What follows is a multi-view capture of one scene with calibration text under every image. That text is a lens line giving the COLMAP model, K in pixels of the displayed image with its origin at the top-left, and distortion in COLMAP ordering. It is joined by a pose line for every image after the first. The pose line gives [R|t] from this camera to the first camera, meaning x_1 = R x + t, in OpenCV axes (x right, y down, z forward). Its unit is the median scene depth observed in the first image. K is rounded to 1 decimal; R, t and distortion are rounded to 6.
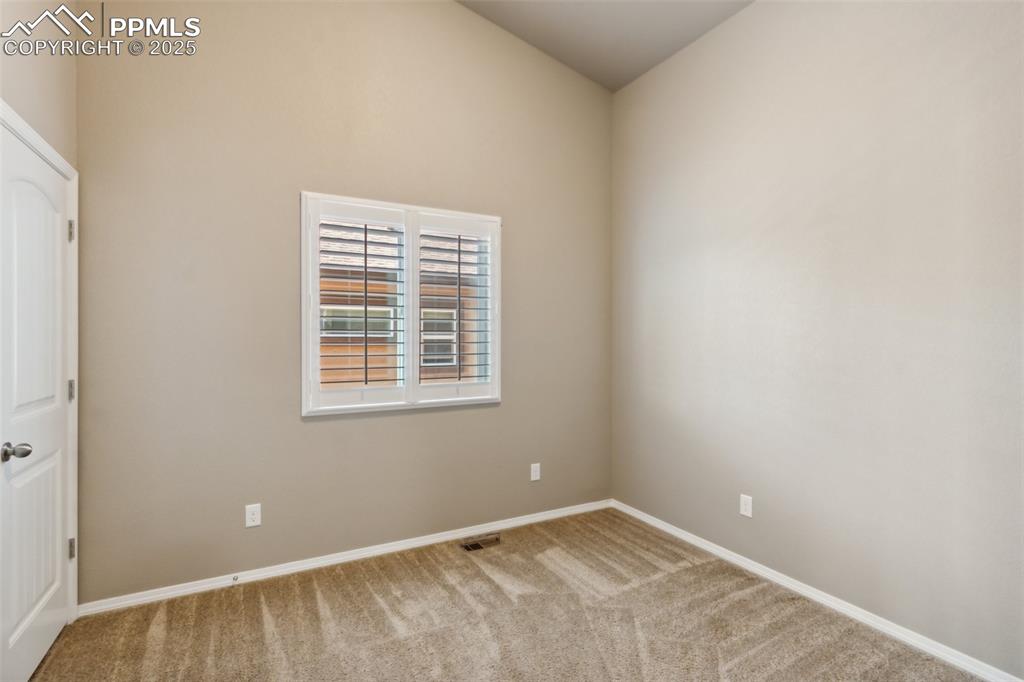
lens RADIAL K [[476.6, 0, 504.1], [0, 476.6, 338.9], [0, 0, 1]] dist [0.005626, -0.000695]
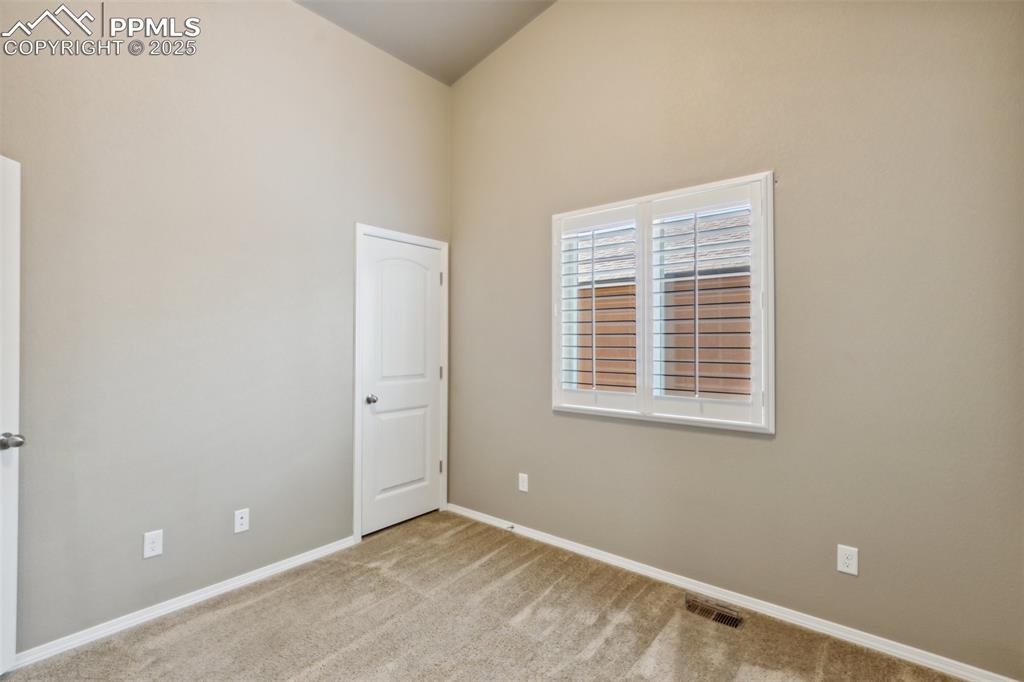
lens RADIAL K [[476.6, 0, 504.1], [0, 476.6, 338.9], [0, 0, 1]] dist [0.005626, -0.000695]
pose [[0.388993, -0.008367, -0.921203, 0.590280], [-0.006815, 0.999905, -0.011960, 0.005378], [0.921216, 0.010930, 0.388899, 0.441546]]
